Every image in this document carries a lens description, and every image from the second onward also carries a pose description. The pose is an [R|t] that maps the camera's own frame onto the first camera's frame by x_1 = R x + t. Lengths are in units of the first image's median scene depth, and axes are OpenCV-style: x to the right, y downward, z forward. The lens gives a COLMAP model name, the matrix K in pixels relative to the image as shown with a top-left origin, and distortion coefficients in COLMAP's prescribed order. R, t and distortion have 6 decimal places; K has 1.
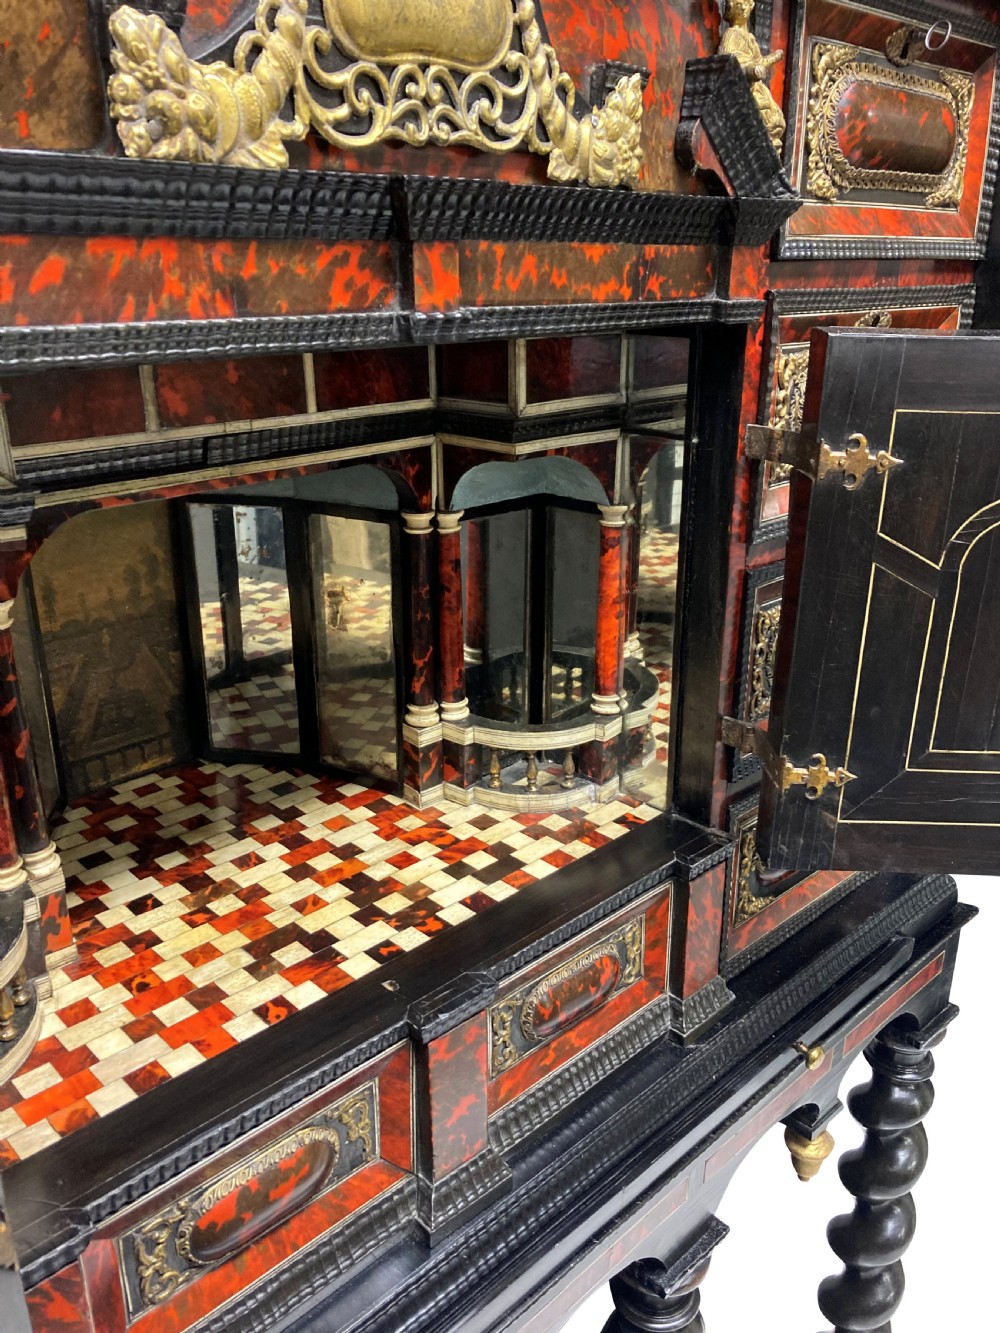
lens RADIAL K [[1112.4, 0, 511.3], [0, 1112.4, 667.2], [0, 0, 1]] dist [0.024087, -0.019808]
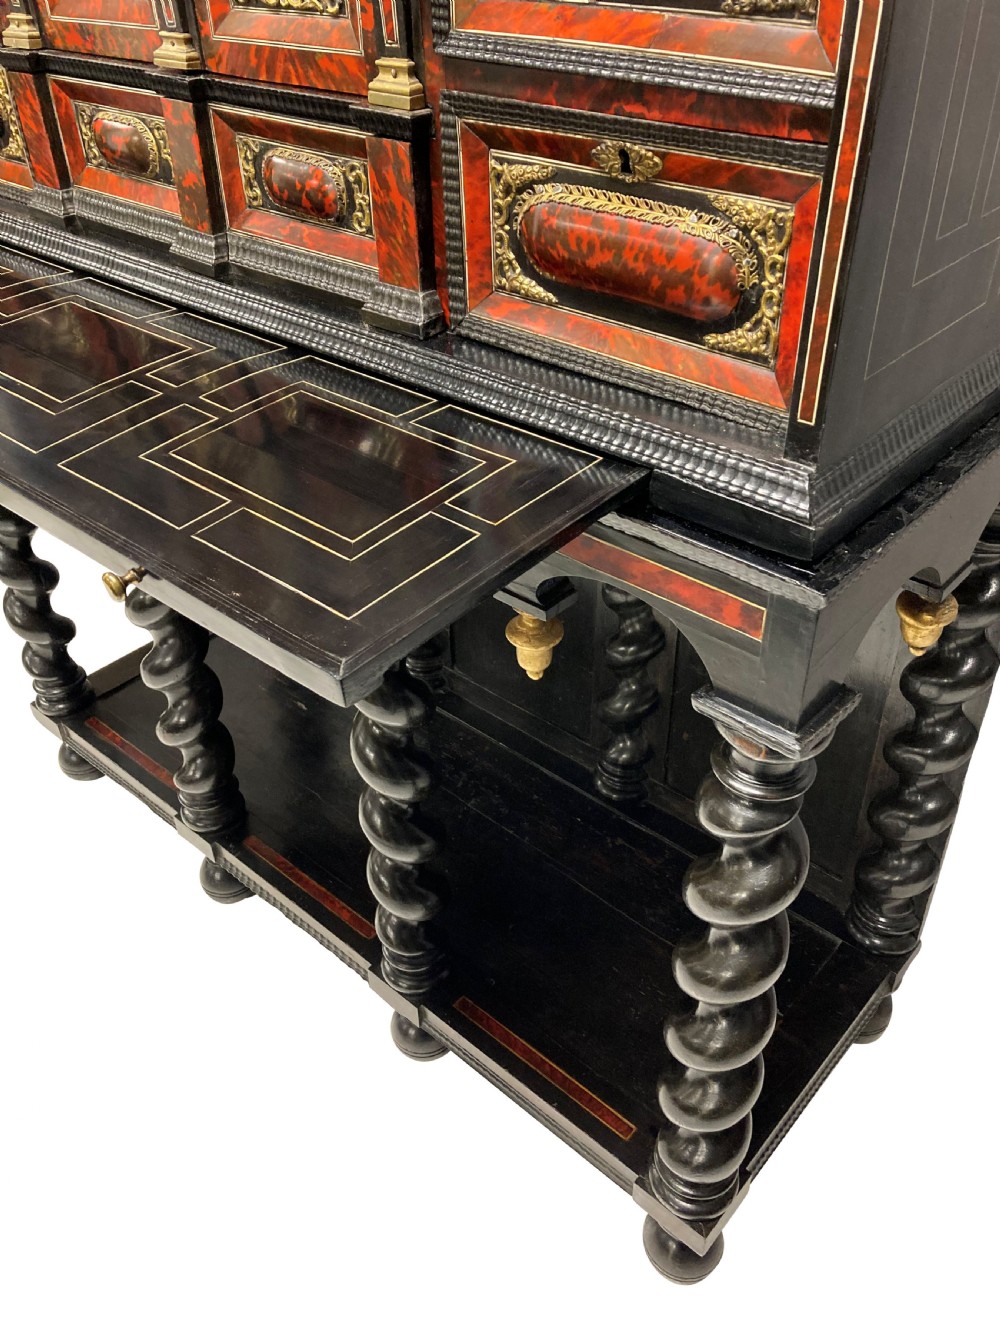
lens RADIAL K [[1112.4, 0, 485.2], [0, 1112.4, 675.4], [0, 0, 1]] dist [0.024087, -0.019808]
pose [[0.055790, 0.598628, -0.799082, 1.361529], [-0.317950, 0.769316, 0.554131, -0.021715], [0.946465, 0.223153, 0.233254, 1.069738]]
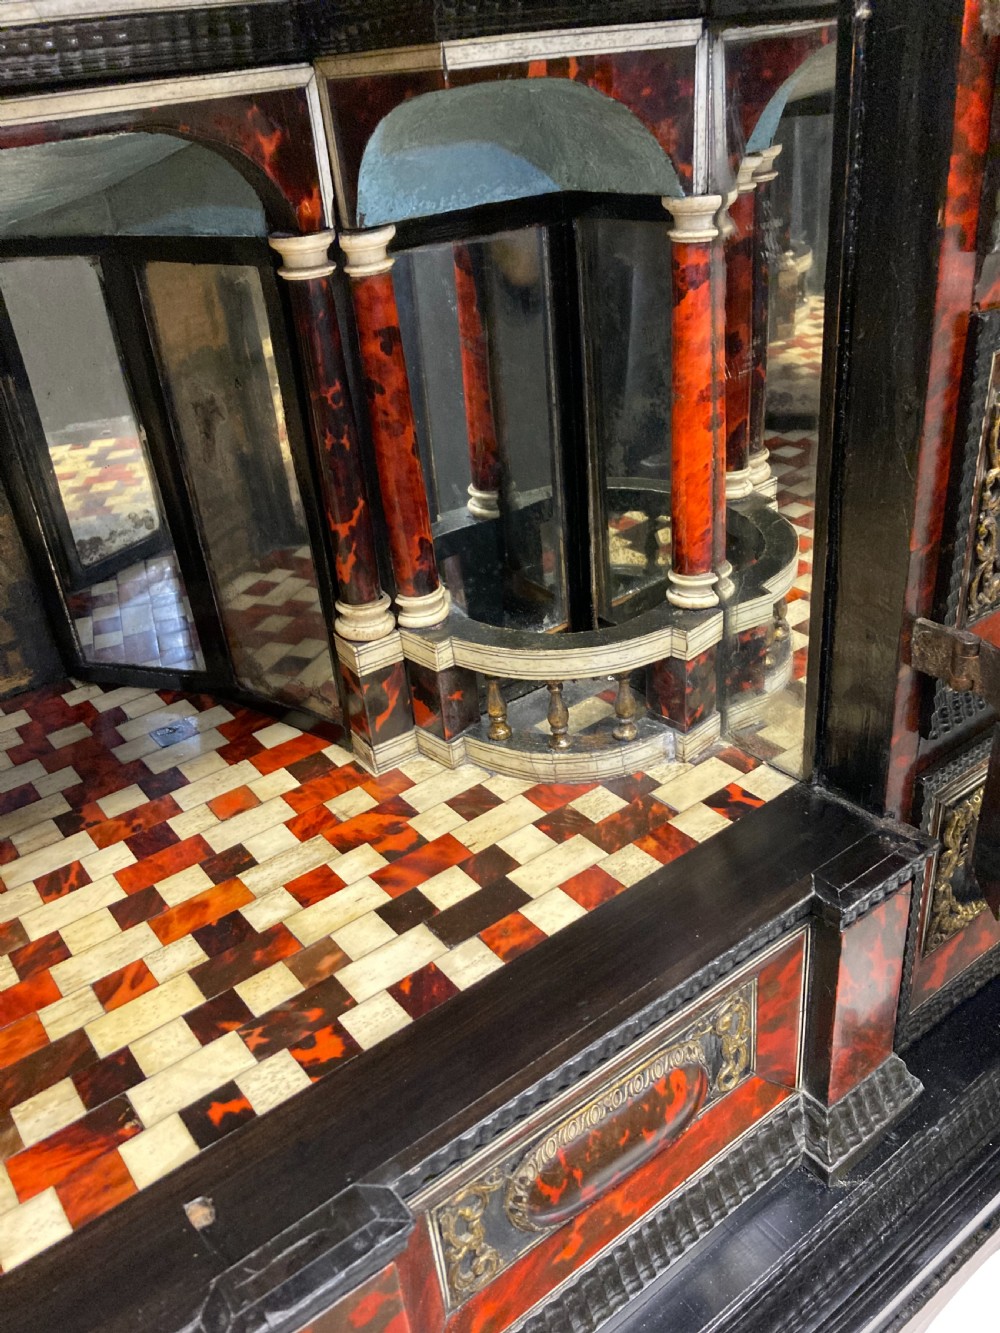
lens RADIAL K [[1112.4, 0, 500.9], [0, 1112.4, 677.7], [0, 0, 1]] dist [0.024087, -0.019808]
pose [[0.986766, -0.008688, -0.161918, 0.095474], [0.036143, 0.985225, 0.167405, -0.023846], [0.158072, -0.171042, 0.972501, 0.521823]]
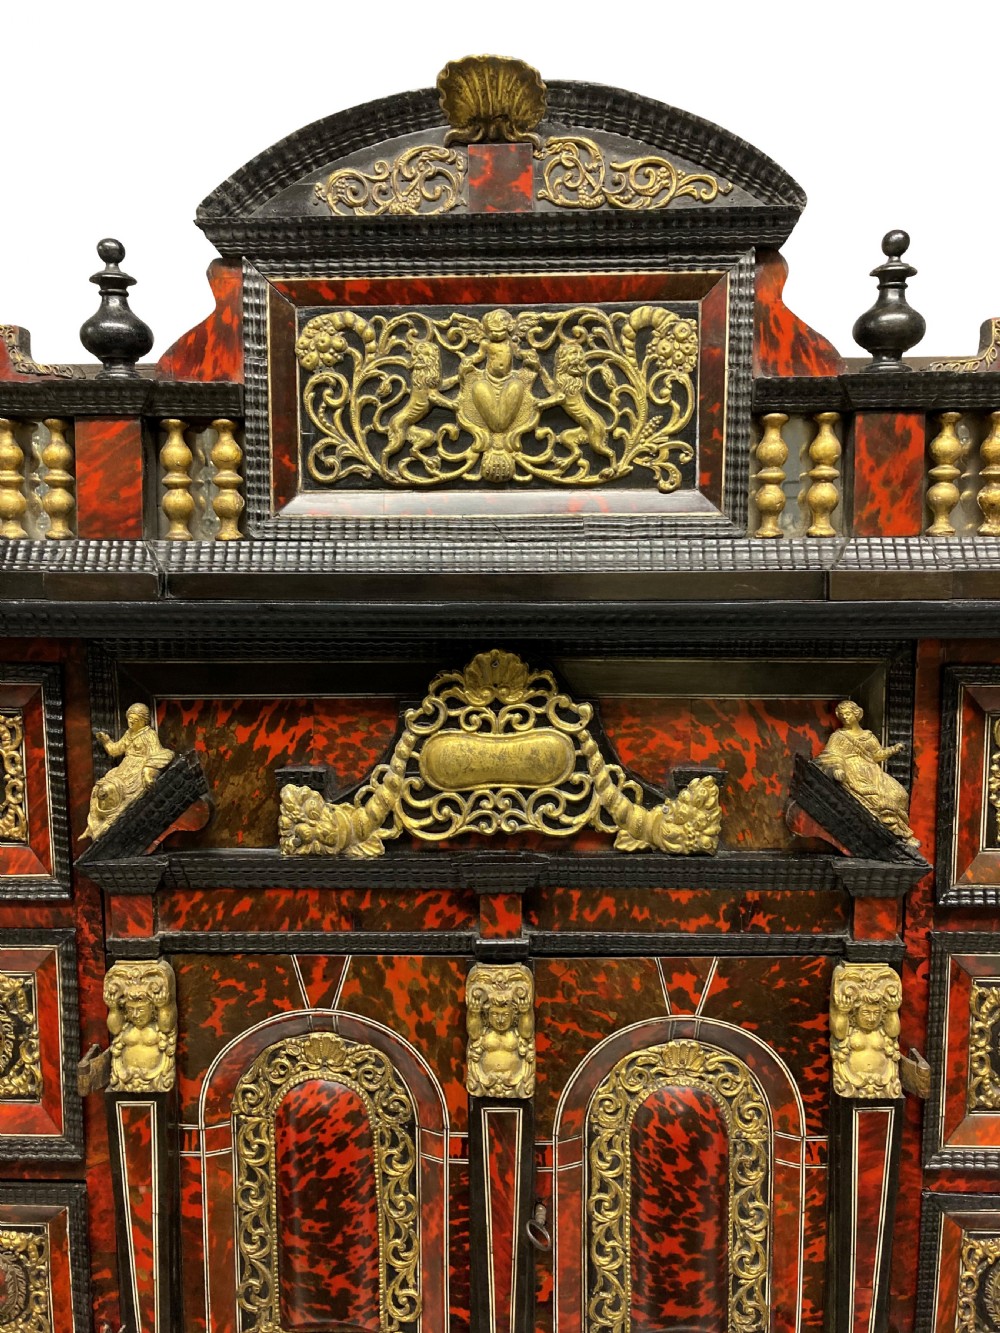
lens RADIAL K [[1175.4, 0, 504.9], [0, 1175.4, 673.3], [0, 0, 1]] dist [0.052968, -0.088782]
pose [[0.692366, 0.084818, -0.716544, 0.711333], [-0.245453, 0.961528, -0.123354, -0.326882], [0.678515, 0.261284, 0.686548, -0.095920]]
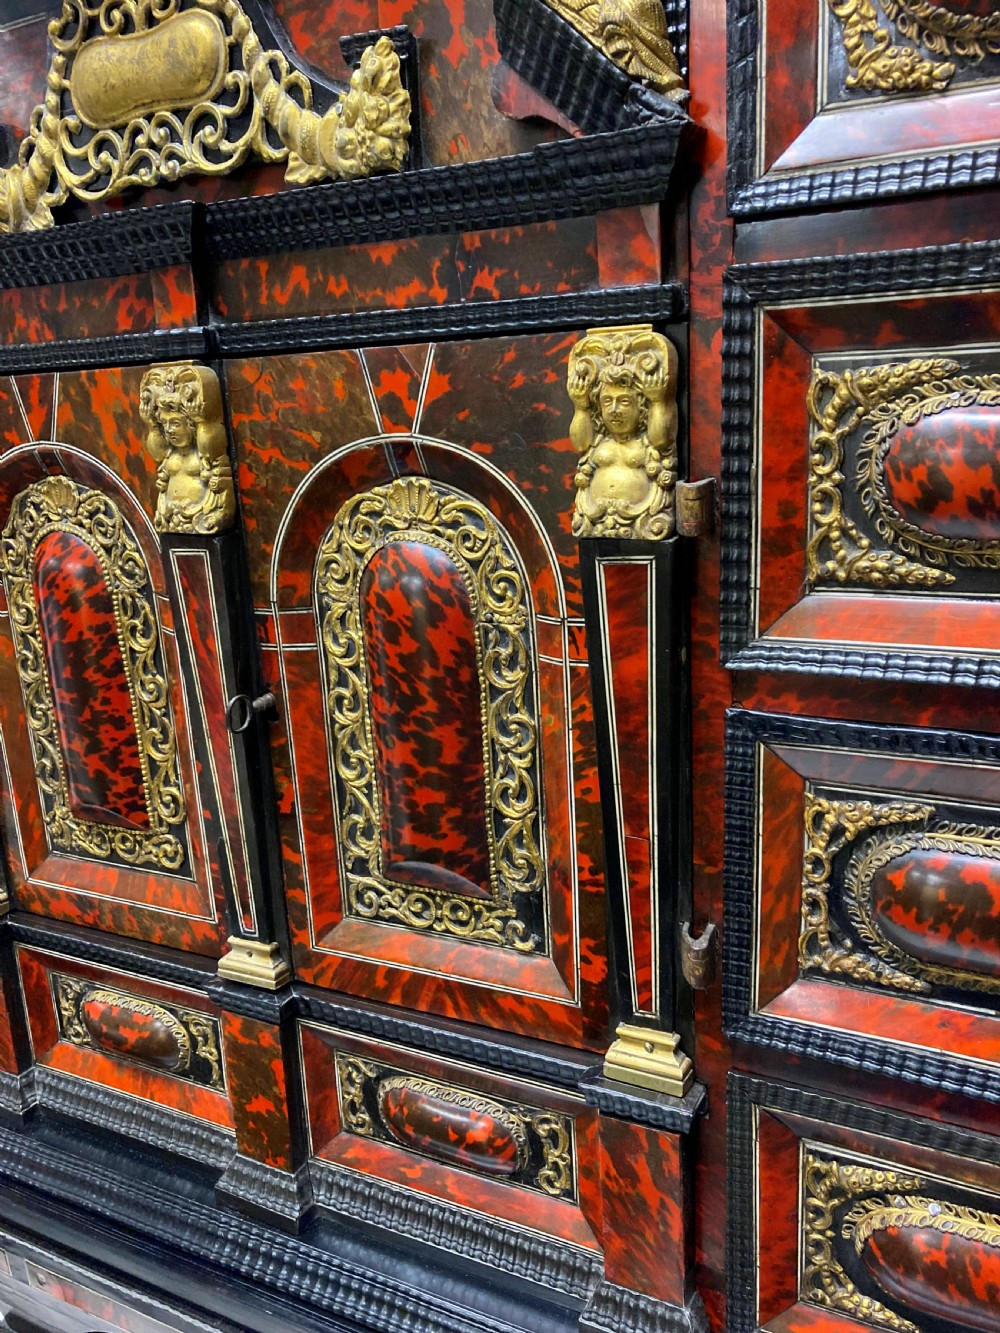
lens RADIAL K [[1112.4, 0, 485.6], [0, 1112.4, 682.7], [0, 0, 1]] dist [0.024087, -0.019808]
pose [[0.297075, 0.225975, -0.927729, 0.808669], [-0.280590, 0.949356, 0.141393, -0.161087], [0.912697, 0.218307, 0.345437, 0.689528]]
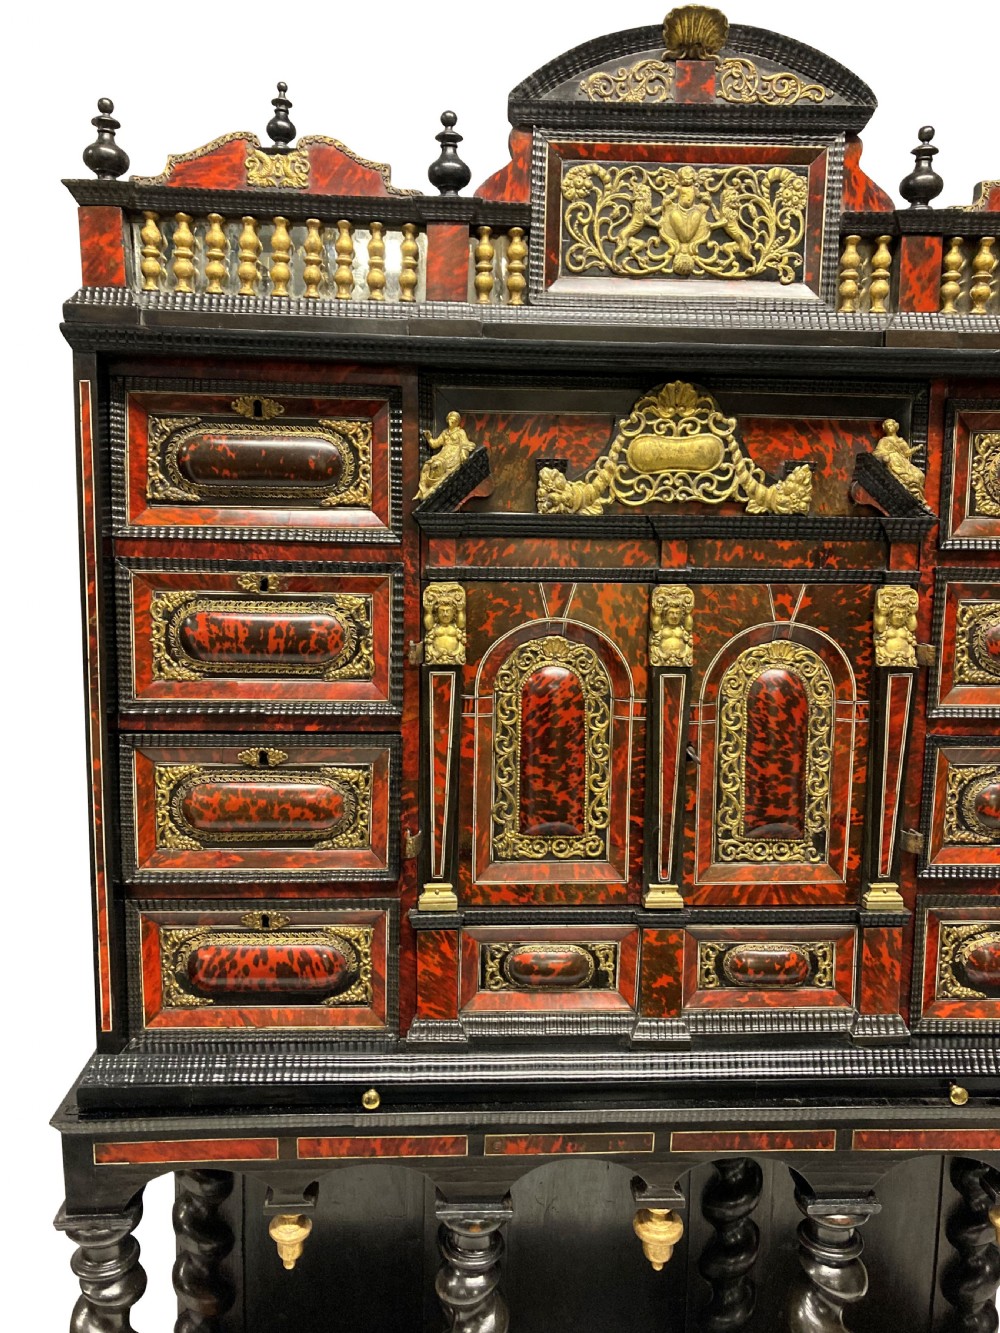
lens RADIAL K [[1167.3, 0, 513.0], [0, 1167.3, 661.9], [0, 0, 1]] dist [0.069240, -0.117533]
pose [[0.753895, 0.093555, -0.650299, 0.902467], [-0.239284, 0.960925, -0.139160, 0.200463], [0.611870, 0.260518, 0.746823, -0.680109]]
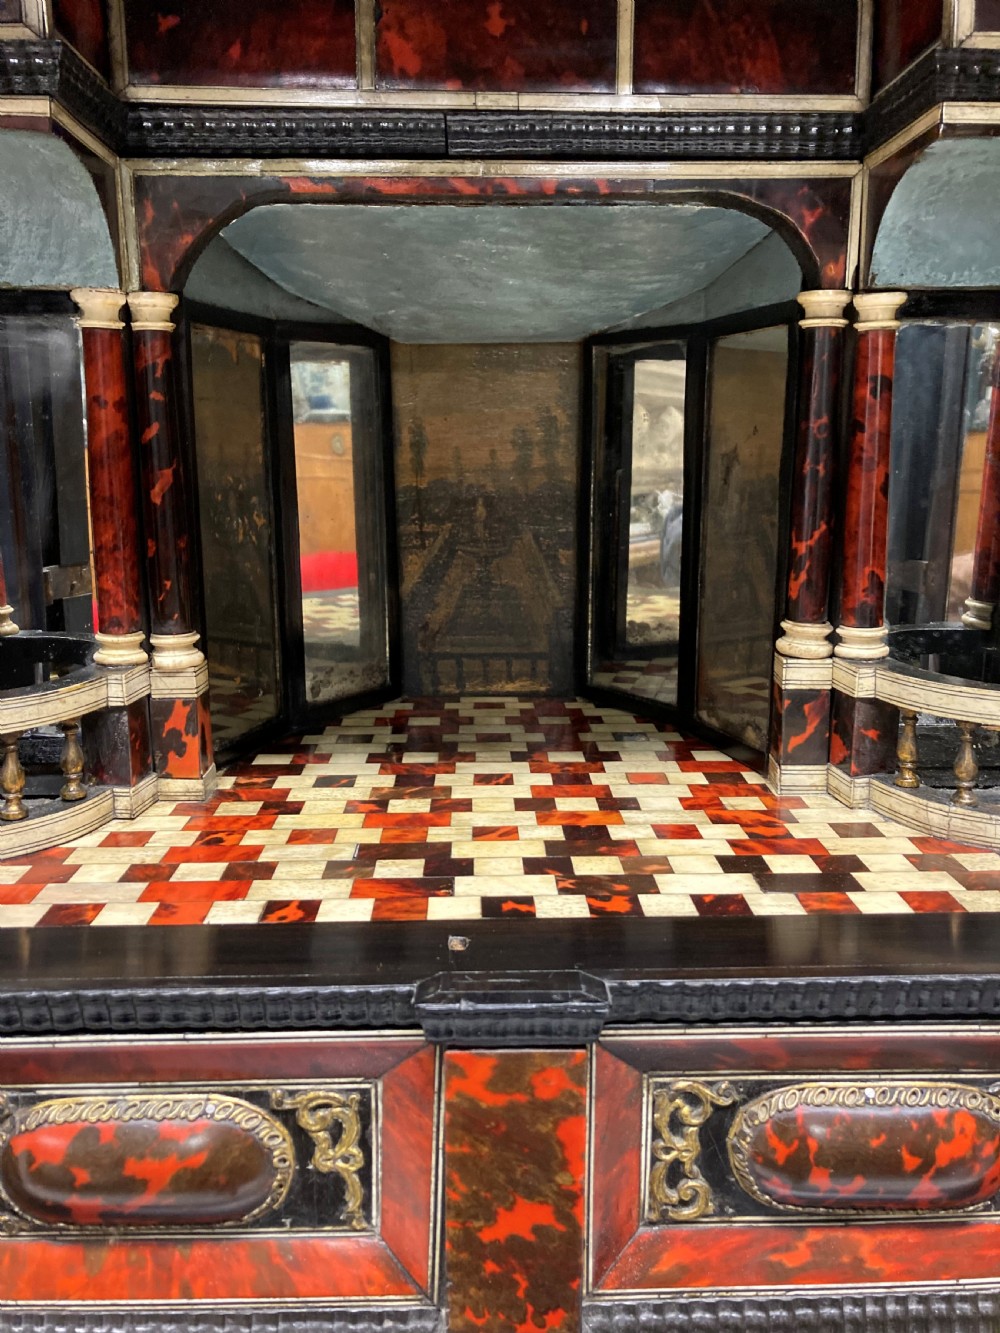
lens RADIAL K [[1112.4, 0, 500.7], [0, 1112.4, 668.2], [0, 0, 1]] dist [0.024087, -0.019808]
pose [[0.734402, 0.135059, -0.665141, 0.249069], [-0.235481, 0.969830, -0.063074, 0.159917], [0.636555, 0.202950, 0.744049, 0.496637]]
